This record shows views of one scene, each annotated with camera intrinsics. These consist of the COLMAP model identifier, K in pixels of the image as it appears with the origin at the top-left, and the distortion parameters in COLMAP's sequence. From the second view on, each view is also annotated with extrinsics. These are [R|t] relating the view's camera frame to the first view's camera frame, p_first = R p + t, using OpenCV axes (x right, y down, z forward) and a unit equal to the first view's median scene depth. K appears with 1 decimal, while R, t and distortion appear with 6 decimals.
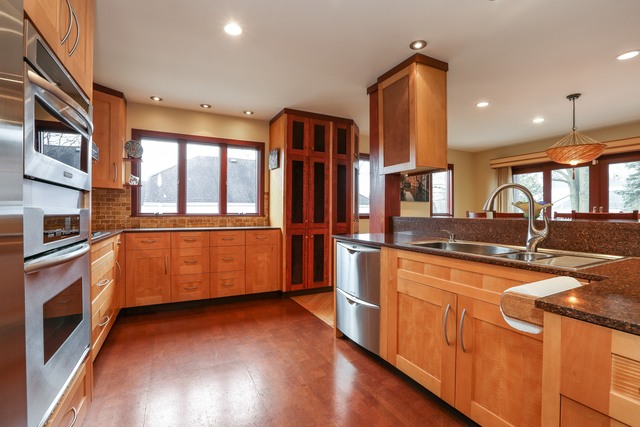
lens RADIAL K [[285.5, 0, 321.9], [0, 285.5, 211.5], [0, 0, 1]] dist [-0.000650, 0.000204]
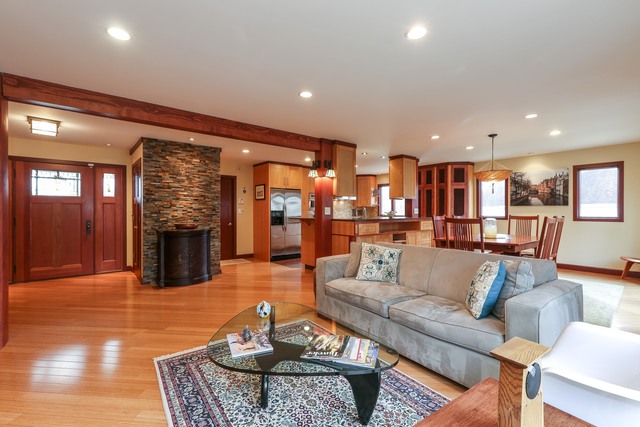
lens RADIAL K [[285.5, 0, 320.2], [0, 285.5, 210.0], [0, 0, 1]] dist [-0.000650, 0.000204]
pose [[0.193119, -0.012295, -0.981098, 1.268460], [-0.002049, 0.999914, -0.012934, -0.002650], [0.981173, 0.004508, 0.193077, -0.081739]]
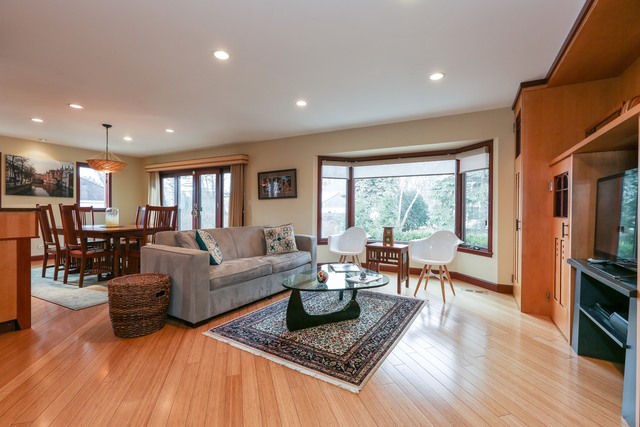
lens RADIAL K [[285.5, 0, 320.5], [0, 285.5, 214.2], [0, 0, 1]] dist [-0.000650, 0.000204]
pose [[0.828416, -0.008598, 0.560048, 0.574967], [-0.000438, 0.999872, 0.015998, 0.013316], [-0.560114, -0.013498, 0.828306, -0.487556]]
